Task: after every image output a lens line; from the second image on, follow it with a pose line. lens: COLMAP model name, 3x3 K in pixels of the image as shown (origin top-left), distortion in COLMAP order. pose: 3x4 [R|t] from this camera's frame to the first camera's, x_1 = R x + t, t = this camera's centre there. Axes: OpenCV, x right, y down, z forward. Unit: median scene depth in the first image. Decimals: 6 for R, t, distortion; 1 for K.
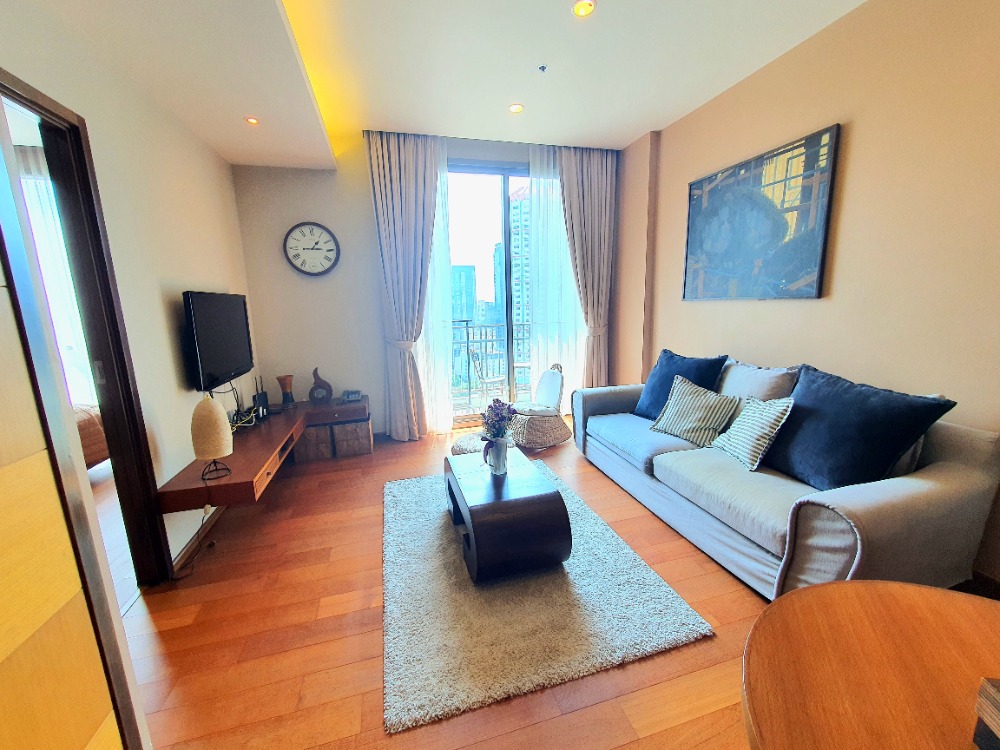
lens RADIAL K [[398.5, 0, 499.7], [0, 398.5, 374.5], [0, 0, 1]] dist [-0.003451, -0.000172]
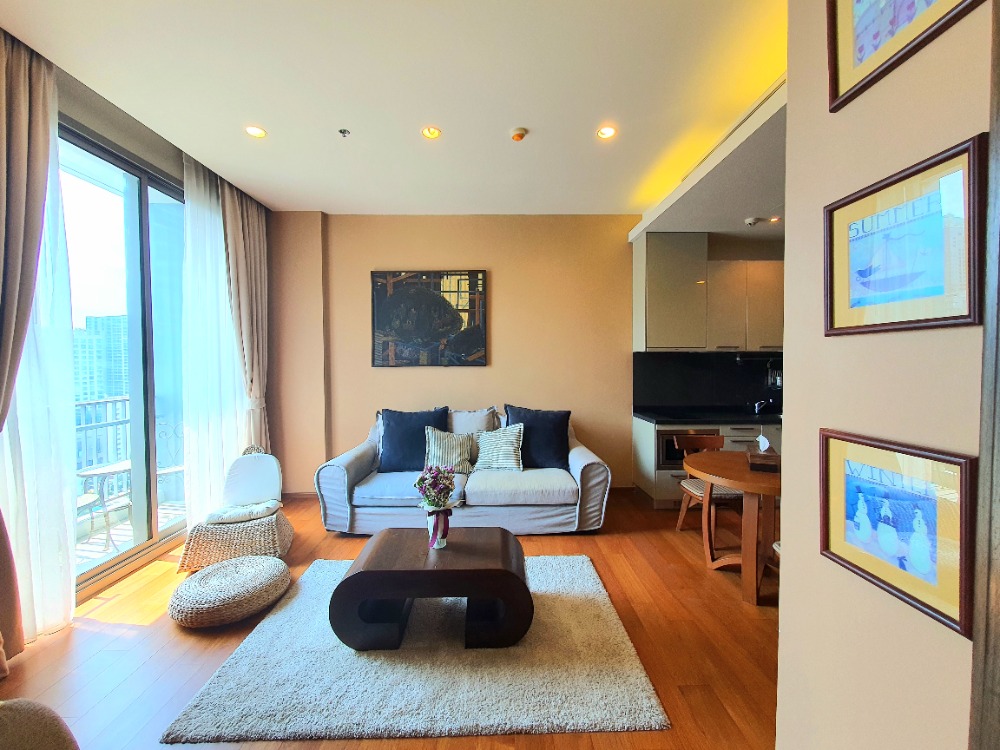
lens RADIAL K [[398.5, 0, 499.3], [0, 398.5, 374.0], [0, 0, 1]] dist [-0.003451, -0.000172]
pose [[0.256108, -0.004797, 0.966636, -0.758142], [0.175639, 0.983573, -0.041654, -0.073494], [-0.950557, 0.180447, 0.252744, 0.497981]]
